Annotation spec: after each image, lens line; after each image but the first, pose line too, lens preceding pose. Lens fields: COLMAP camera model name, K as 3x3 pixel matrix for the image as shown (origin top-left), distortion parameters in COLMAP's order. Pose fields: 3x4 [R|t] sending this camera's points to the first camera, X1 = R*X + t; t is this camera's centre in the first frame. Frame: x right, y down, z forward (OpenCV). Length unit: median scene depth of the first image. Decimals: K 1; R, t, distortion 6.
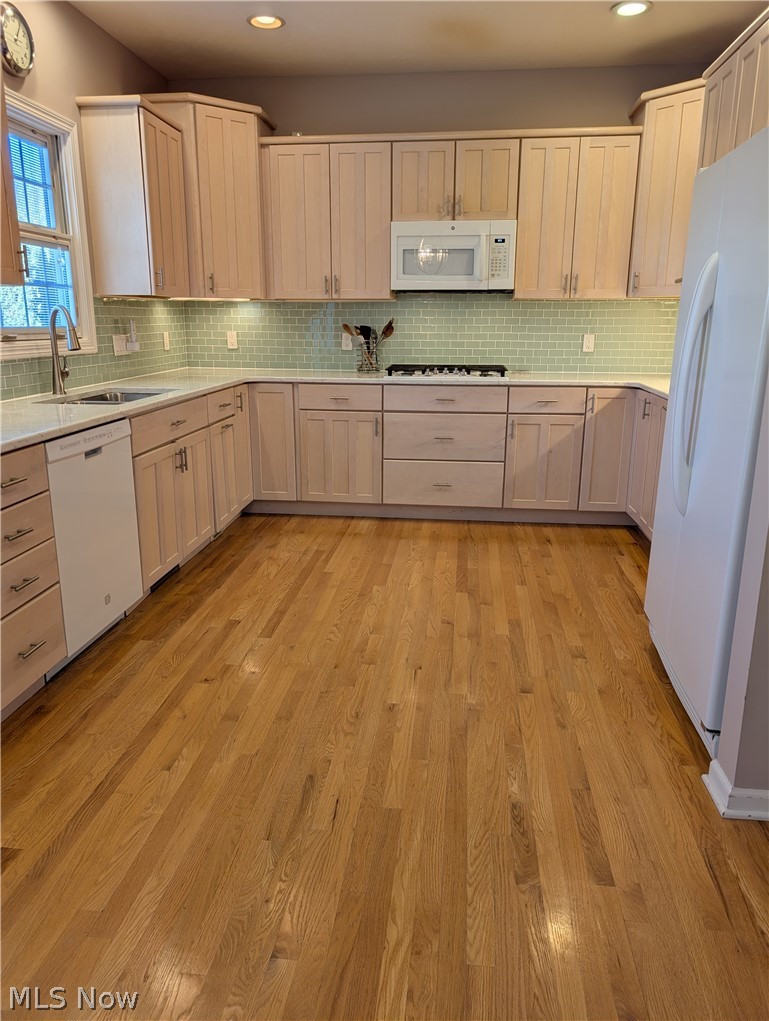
lens RADIAL K [[732.7, 0, 382.3], [0, 732.7, 502.9], [0, 0, 1]] dist [0.035060, -0.035478]
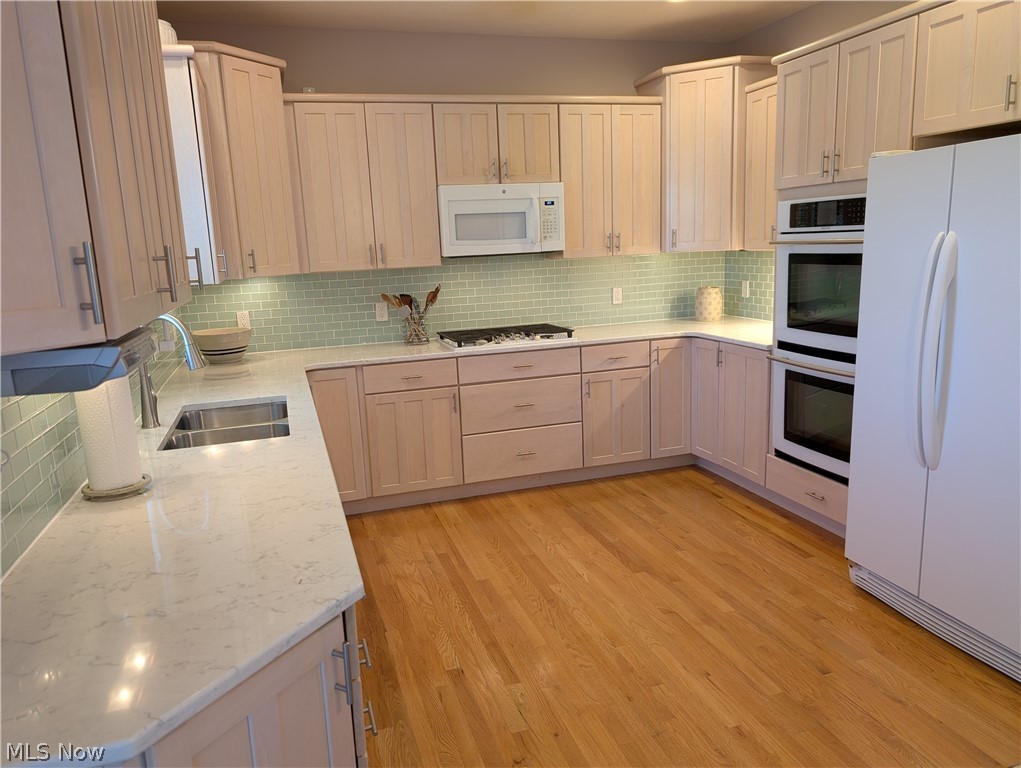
lens RADIAL K [[730.1, 0, 505.3], [0, 730.1, 386.7], [0, 0, 1]] dist [0.032527, -0.033645]
pose [[0.914653, -0.122142, 0.385345, -0.312422], [0.145933, 0.988744, -0.032986, -0.088770], [-0.376979, 0.086405, 0.922183, 0.134392]]
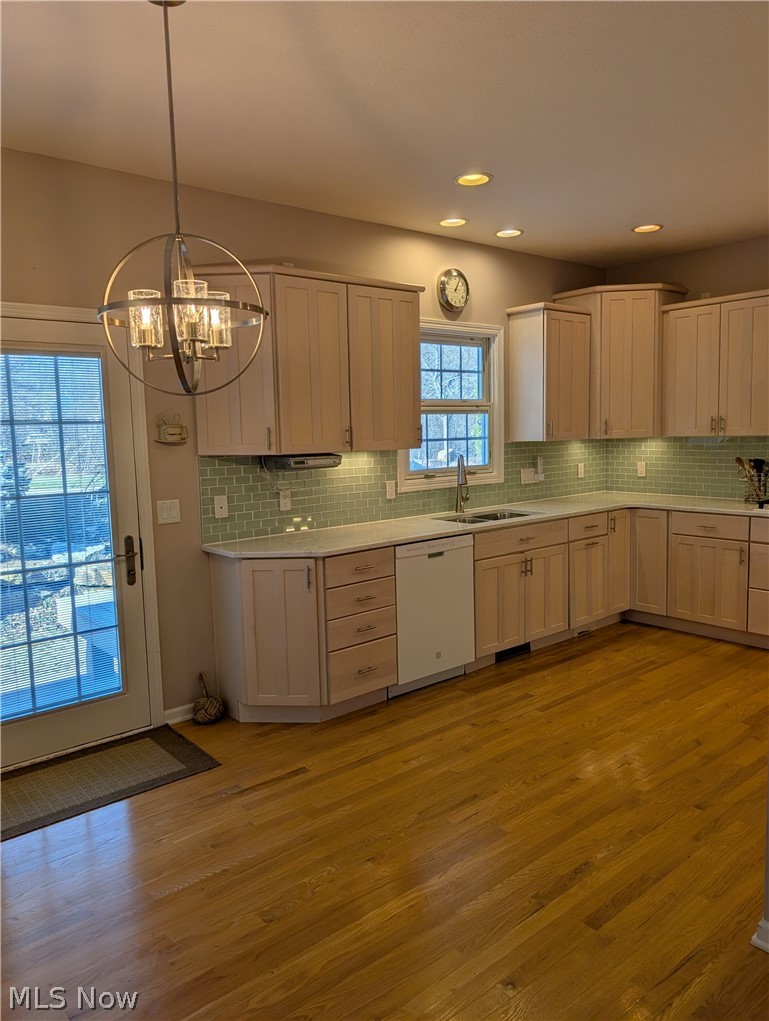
lens RADIAL K [[731.7, 0, 385.3], [0, 731.7, 503.7], [0, 0, 1]] dist [0.034687, -0.034456]
pose [[0.727204, 0.050534, -0.684559, 0.351114], [-0.141710, 0.986855, -0.077689, -0.025592], [0.671635, 0.153505, 0.724806, -0.117251]]
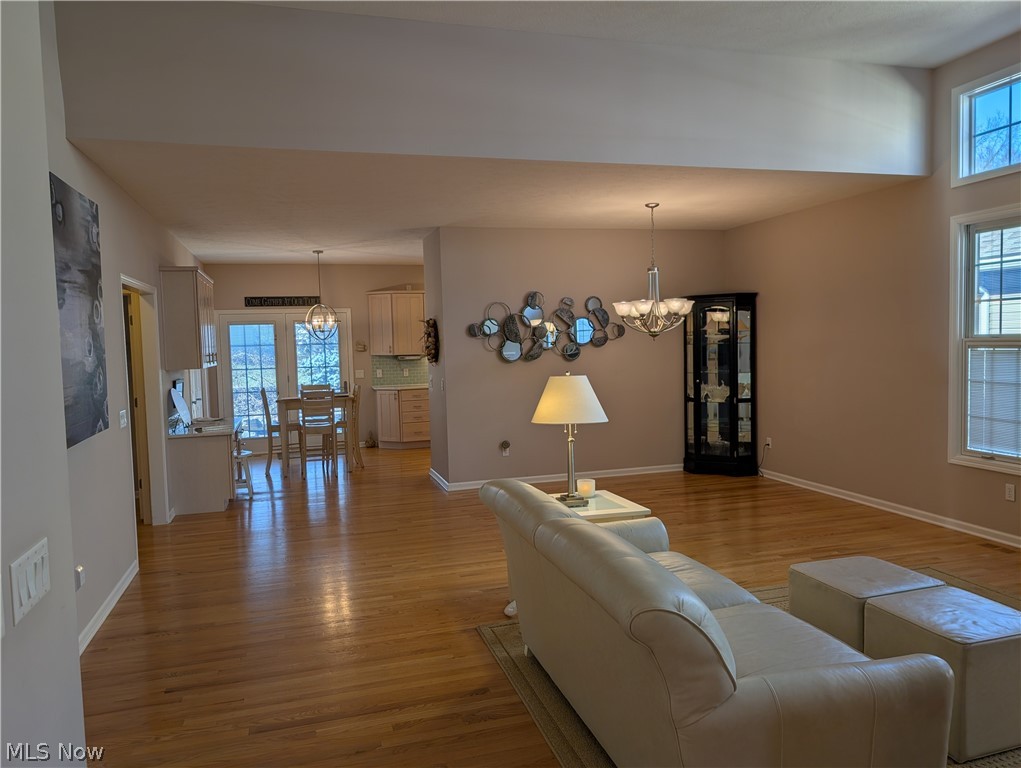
lens RADIAL K [[731.7, 0, 506.7], [0, 731.7, 385.3], [0, 0, 1]] dist [0.034687, -0.034456]
pose [[0.387349, 0.045611, -0.920804, 2.090329], [-0.197222, 0.979754, -0.034433, -0.021981], [0.900591, 0.194940, 0.388502, -0.177822]]
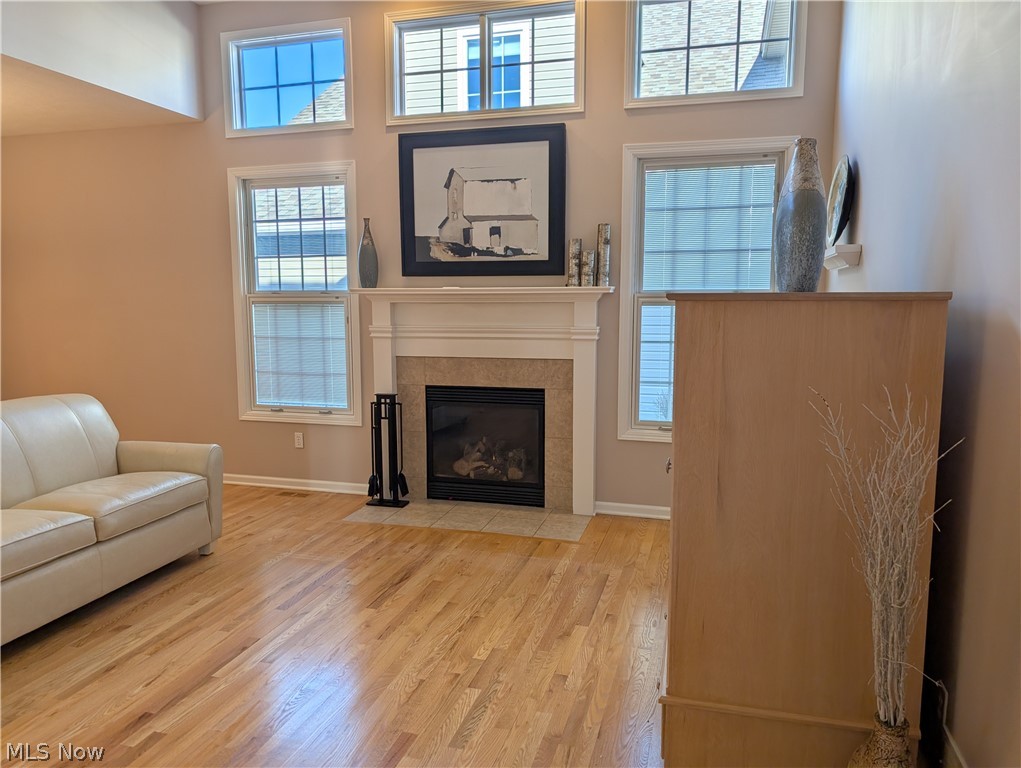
lens RADIAL K [[731.7, 0, 506.7], [0, 731.7, 385.3], [0, 0, 1]] dist [0.034687, -0.034456]
pose [[0.985199, 0.015560, -0.170704, 1.882061], [-0.036829, 0.991829, -0.122147, -0.006780], [0.167409, 0.126626, 0.977722, -0.134419]]
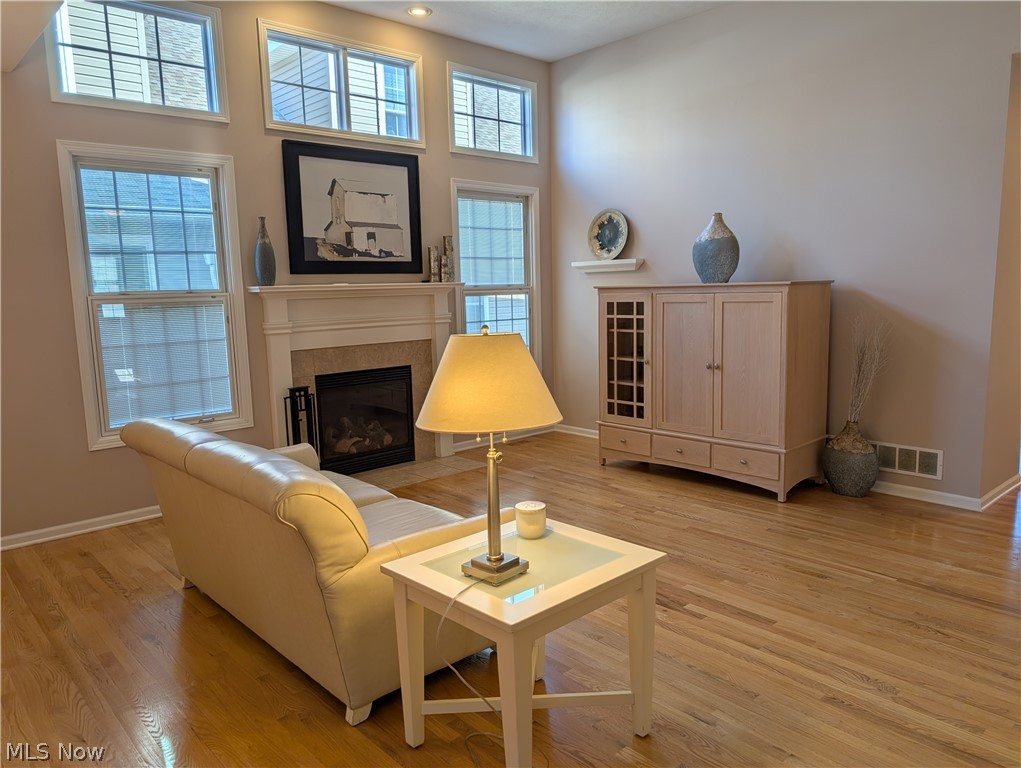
lens RADIAL K [[727.1, 0, 525.1], [0, 727.1, 385.0], [0, 0, 1]] dist [0.039814, -0.049825]
pose [[0.653602, -0.122355, 0.746883, 0.846910], [0.210910, 0.977199, -0.024483, -0.022770], [-0.726857, 0.173527, 0.664505, -0.103966]]
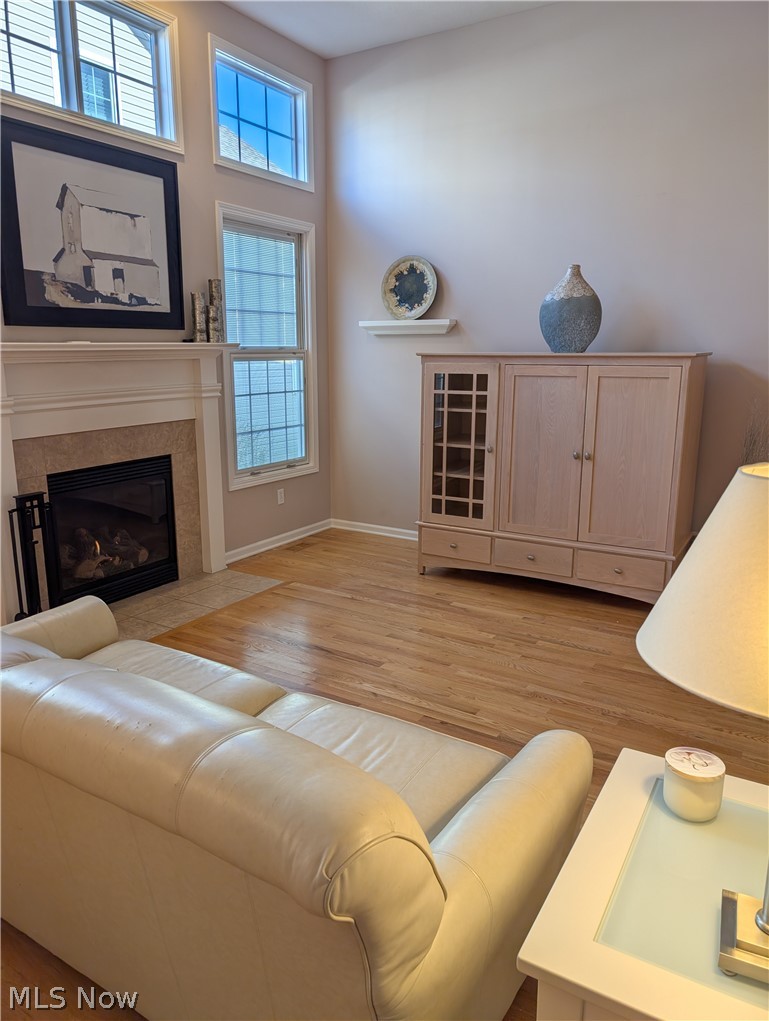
lens RADIAL K [[730.1, 0, 370.6], [0, 730.1, 508.2], [0, 0, 1]] dist [0.032527, -0.033645]
pose [[0.440999, -0.199643, 0.875021, 0.944392], [0.222099, 0.968898, 0.109127, -0.116605], [-0.869593, 0.146216, 0.471624, 0.244903]]
